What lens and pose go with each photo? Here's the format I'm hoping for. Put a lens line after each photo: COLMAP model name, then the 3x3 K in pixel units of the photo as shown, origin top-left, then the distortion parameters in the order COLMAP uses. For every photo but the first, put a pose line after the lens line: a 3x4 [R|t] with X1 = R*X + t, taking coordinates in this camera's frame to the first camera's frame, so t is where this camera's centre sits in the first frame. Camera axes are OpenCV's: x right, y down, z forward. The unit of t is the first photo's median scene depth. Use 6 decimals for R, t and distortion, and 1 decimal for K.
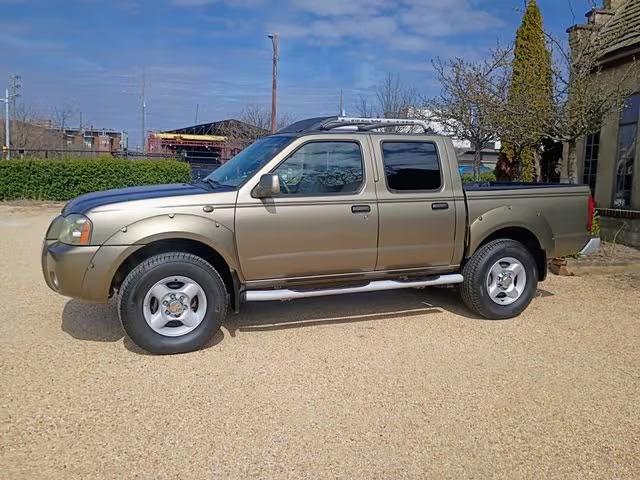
lens RADIAL K [[577.7, 0, 322.2], [0, 577.7, 234.7], [0, 0, 1]] dist [0.040847, -0.036500]
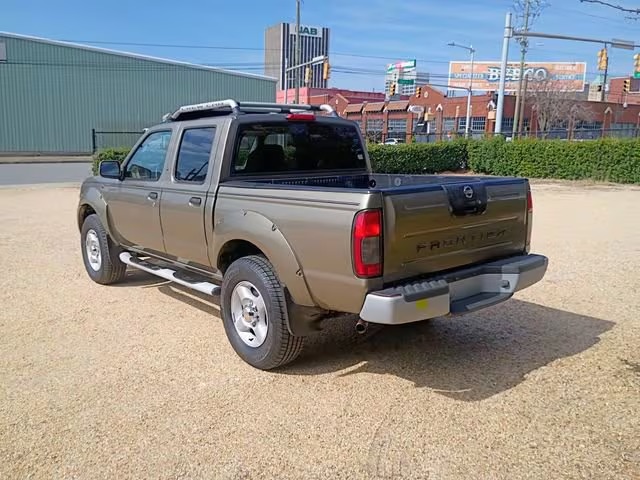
lens RADIAL K [[577.7, 0, 292.8], [0, 577.7, 231.0], [0, 0, 1]] dist [0.040847, -0.036500]
pose [[0.249324, 0.131611, -0.959435, 1.029722], [-0.099364, 0.988970, 0.109842, -0.109126], [0.963309, 0.067947, 0.259651, 0.870716]]
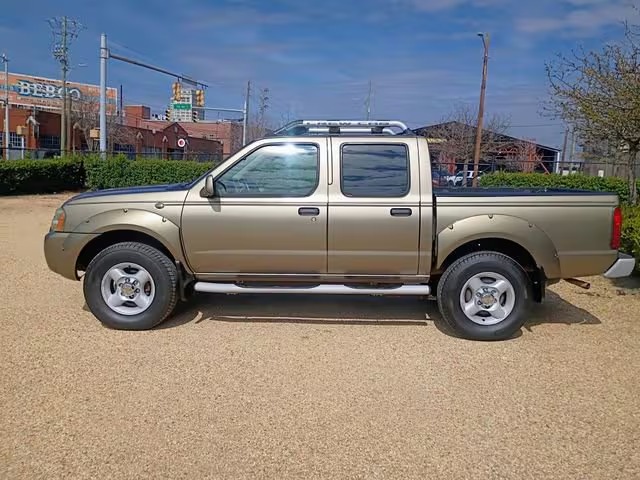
lens RADIAL K [[577.7, 0, 336.4], [0, 577.7, 240.1], [0, 0, 1]] dist [0.040847, -0.036500]
pose [[0.913733, 0.057017, -0.402295, 0.465268], [-0.055158, 0.998346, 0.016215, -0.011904], [0.402555, 0.007374, 0.915366, 0.087939]]
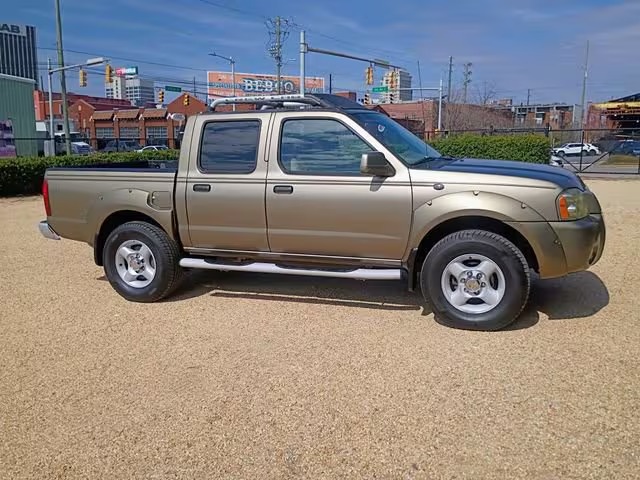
lens RADIAL K [[577.7, 0, 334.7], [0, 577.7, 227.4], [0, 0, 1]] dist [0.040847, -0.036500]
pose [[0.703408, 0.066270, -0.707690, 0.746472], [-0.044680, 0.997798, 0.049027, -0.028193], [0.709380, -0.002867, 0.704820, 0.329823]]
